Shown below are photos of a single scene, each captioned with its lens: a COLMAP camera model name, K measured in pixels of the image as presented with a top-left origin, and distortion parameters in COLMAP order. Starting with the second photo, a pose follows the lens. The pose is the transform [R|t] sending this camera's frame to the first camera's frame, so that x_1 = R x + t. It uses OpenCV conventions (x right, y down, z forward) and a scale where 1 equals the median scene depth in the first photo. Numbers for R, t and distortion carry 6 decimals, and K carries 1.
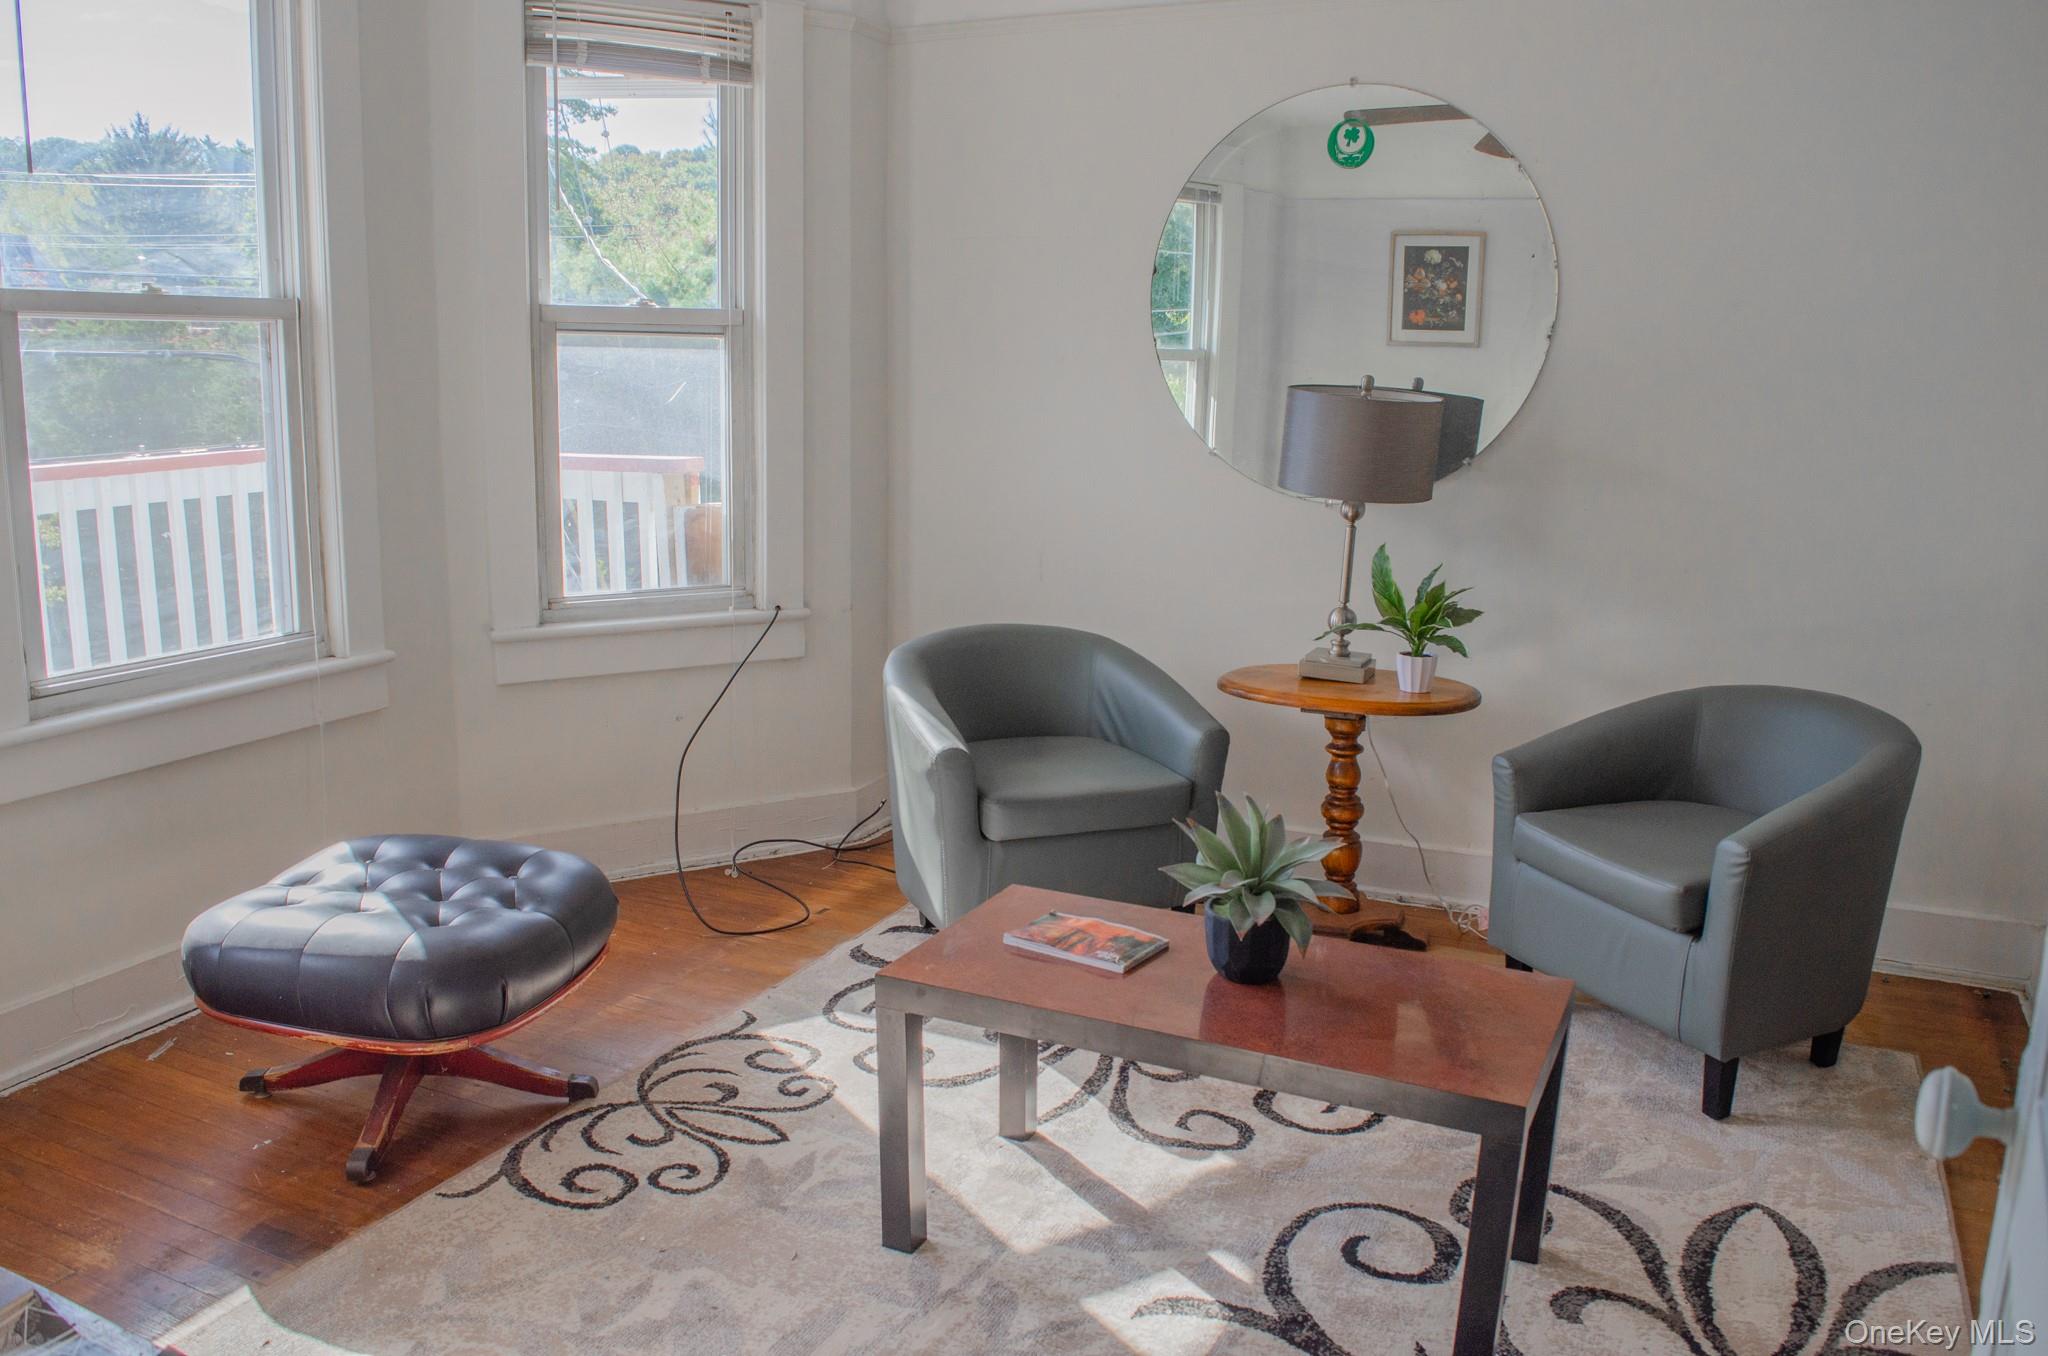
lens RADIAL K [[1612.7, 0, 1025.1], [0, 1612.7, 692.3], [0, 0, 1]] dist [-0.093650, 0.024542]
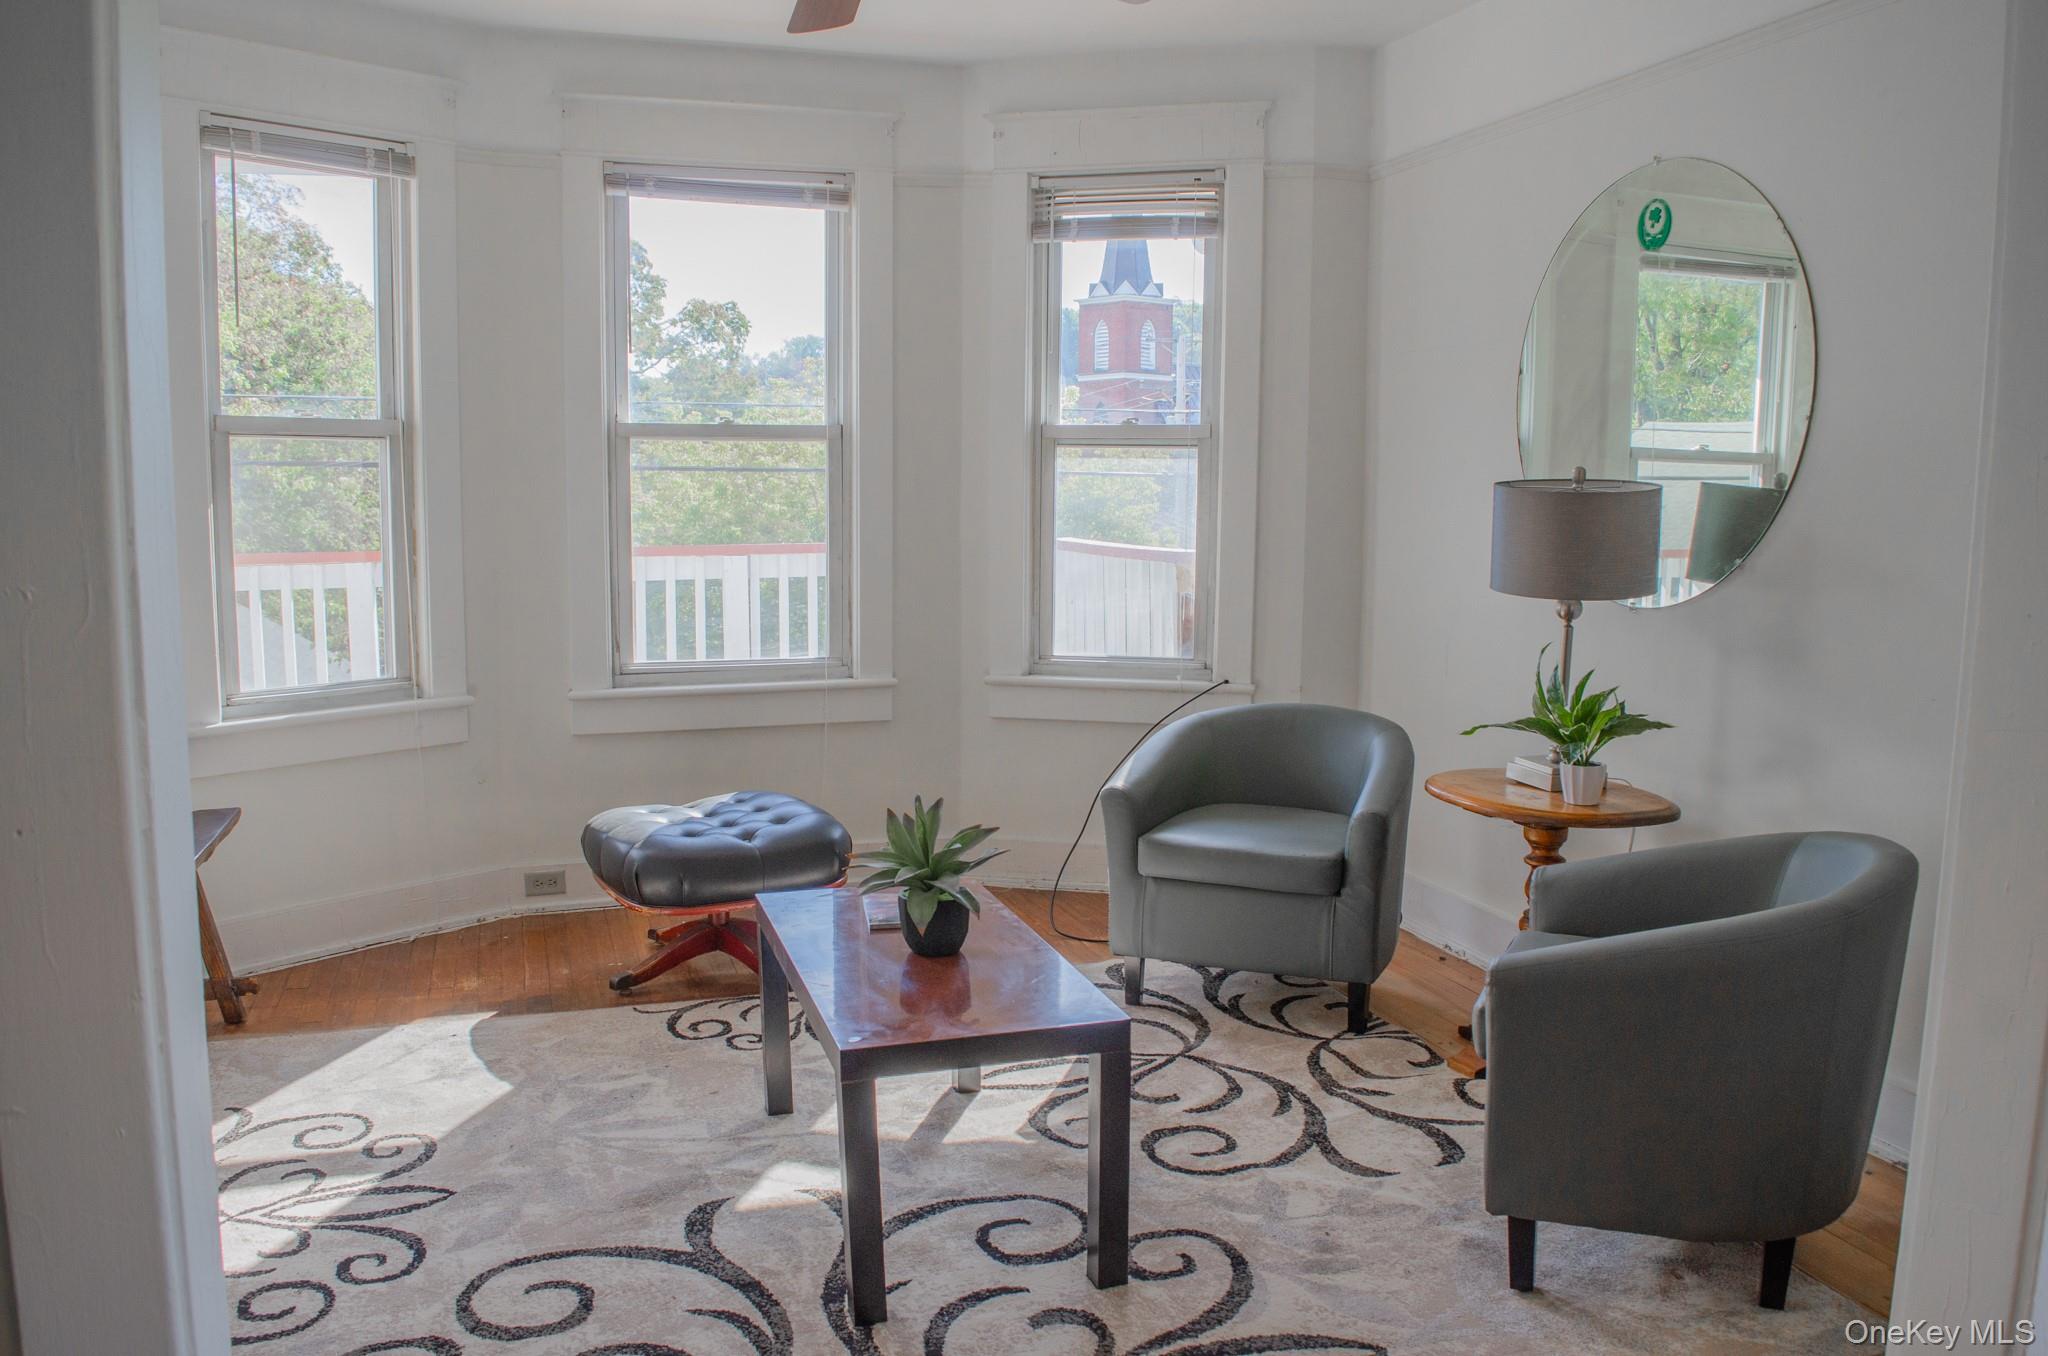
lens RADIAL K [[1612.7, 0, 1009.5], [0, 1612.7, 685.9], [0, 0, 1]] dist [-0.093650, 0.024542]
pose [[0.678885, 0.077123, -0.730183, 0.683443], [-0.140269, 0.989775, -0.025873, 0.001928], [0.720722, 0.119987, 0.682761, 0.128702]]
